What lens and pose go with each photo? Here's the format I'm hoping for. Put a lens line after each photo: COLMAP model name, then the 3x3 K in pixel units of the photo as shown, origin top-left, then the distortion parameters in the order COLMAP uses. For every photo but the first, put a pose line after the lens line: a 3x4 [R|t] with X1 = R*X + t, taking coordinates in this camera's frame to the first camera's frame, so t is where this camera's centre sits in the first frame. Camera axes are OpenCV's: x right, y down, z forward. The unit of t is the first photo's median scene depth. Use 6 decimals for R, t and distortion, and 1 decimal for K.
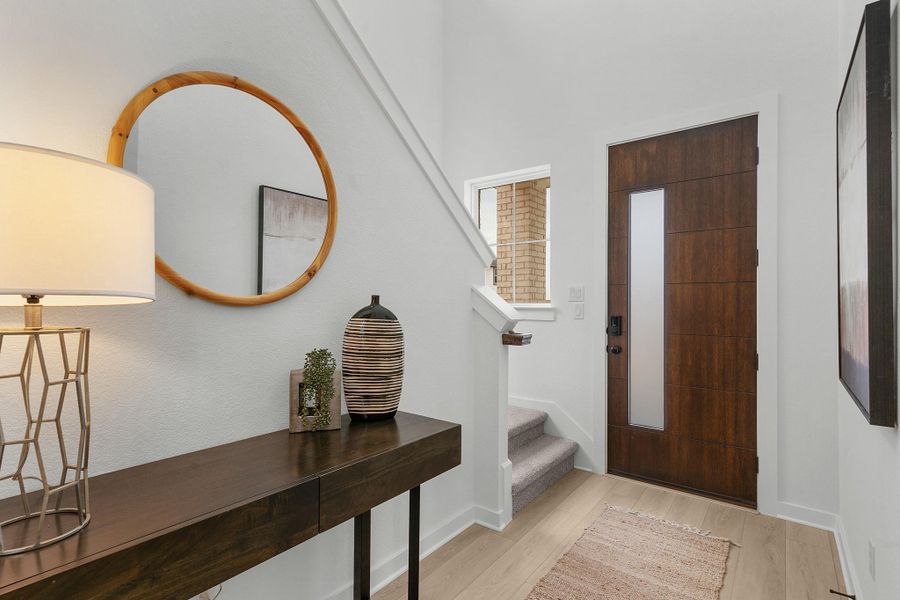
lens RADIAL K [[432.5, 0, 449.6], [0, 432.5, 305.4], [0, 0, 1]] dist [0.008244, 0.000052]
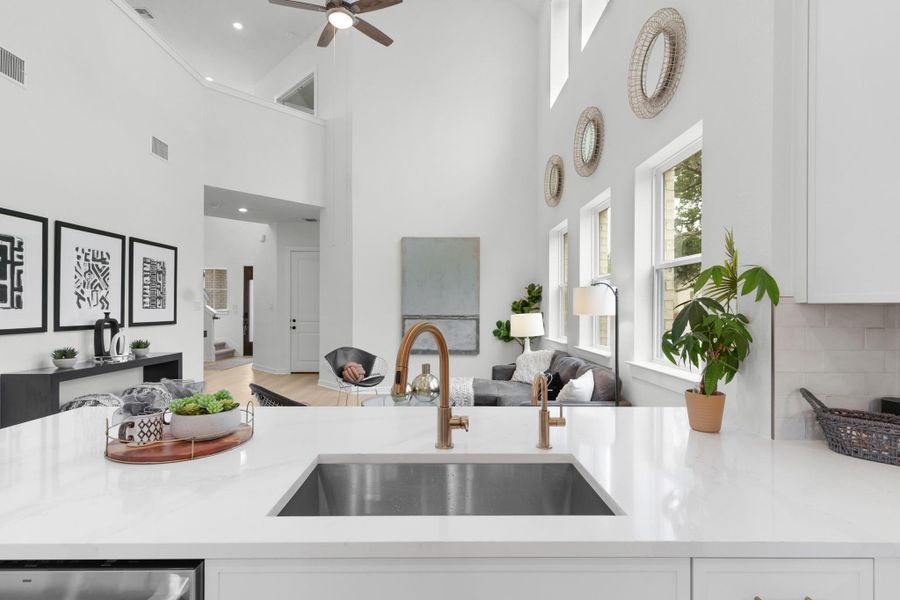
lens RADIAL K [[432.5, 0, 455.2], [0, 432.5, 305.7], [0, 0, 1]] dist [0.008244, 0.000052]
pose [[0.775198, 0.001428, 0.631717, -0.700173], [0.001808, 0.999988, -0.004479, -0.019527], [-0.631716, 0.004614, 0.775186, -3.698805]]
